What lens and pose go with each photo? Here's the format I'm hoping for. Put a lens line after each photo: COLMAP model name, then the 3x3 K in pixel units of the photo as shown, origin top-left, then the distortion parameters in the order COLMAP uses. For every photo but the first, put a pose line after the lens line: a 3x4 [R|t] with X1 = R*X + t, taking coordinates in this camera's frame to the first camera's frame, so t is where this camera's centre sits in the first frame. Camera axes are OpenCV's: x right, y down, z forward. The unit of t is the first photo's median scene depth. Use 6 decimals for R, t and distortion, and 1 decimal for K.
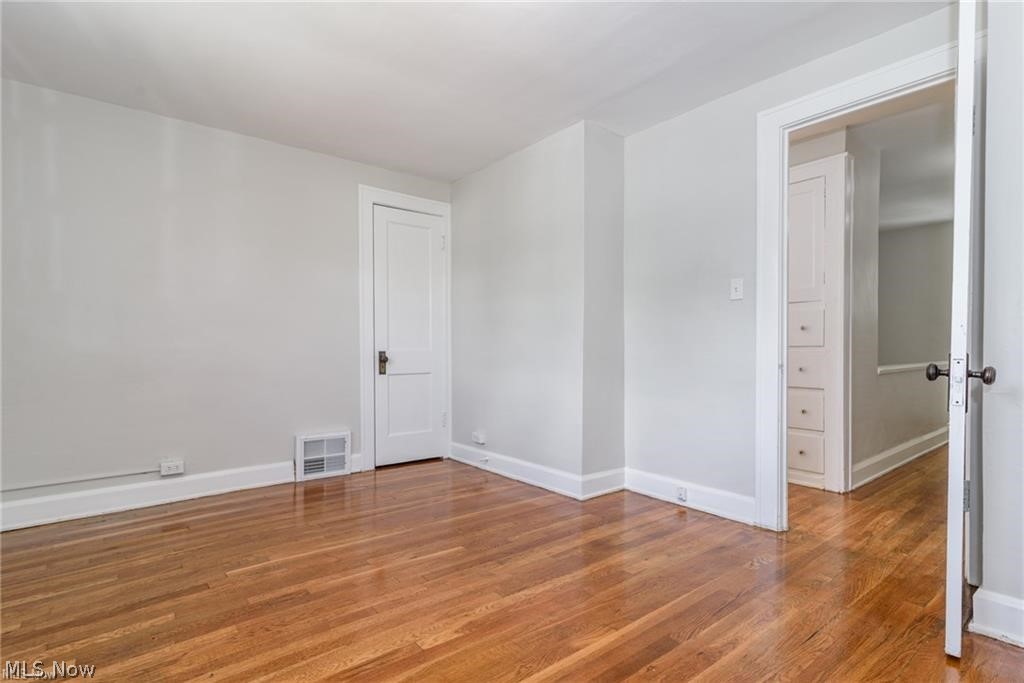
lens RADIAL K [[497.1, 0, 507.9], [0, 497.1, 350.4], [0, 0, 1]] dist [0.003900, 0.001237]
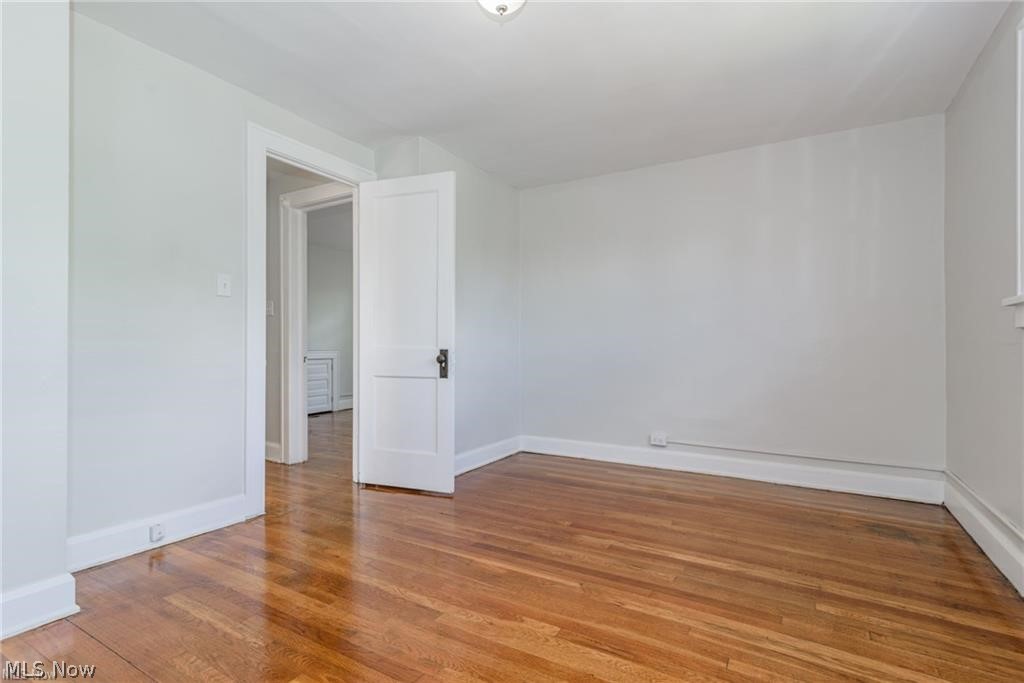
lens RADIAL K [[497.1, 0, 507.6], [0, 497.1, 340.6], [0, 0, 1]] dist [0.003900, 0.001237]
pose [[-0.352274, 0.015209, 0.935773, -0.945149], [0.004564, 0.999884, -0.014533, 0.000930], [-0.935886, -0.000849, -0.352302, 1.236179]]
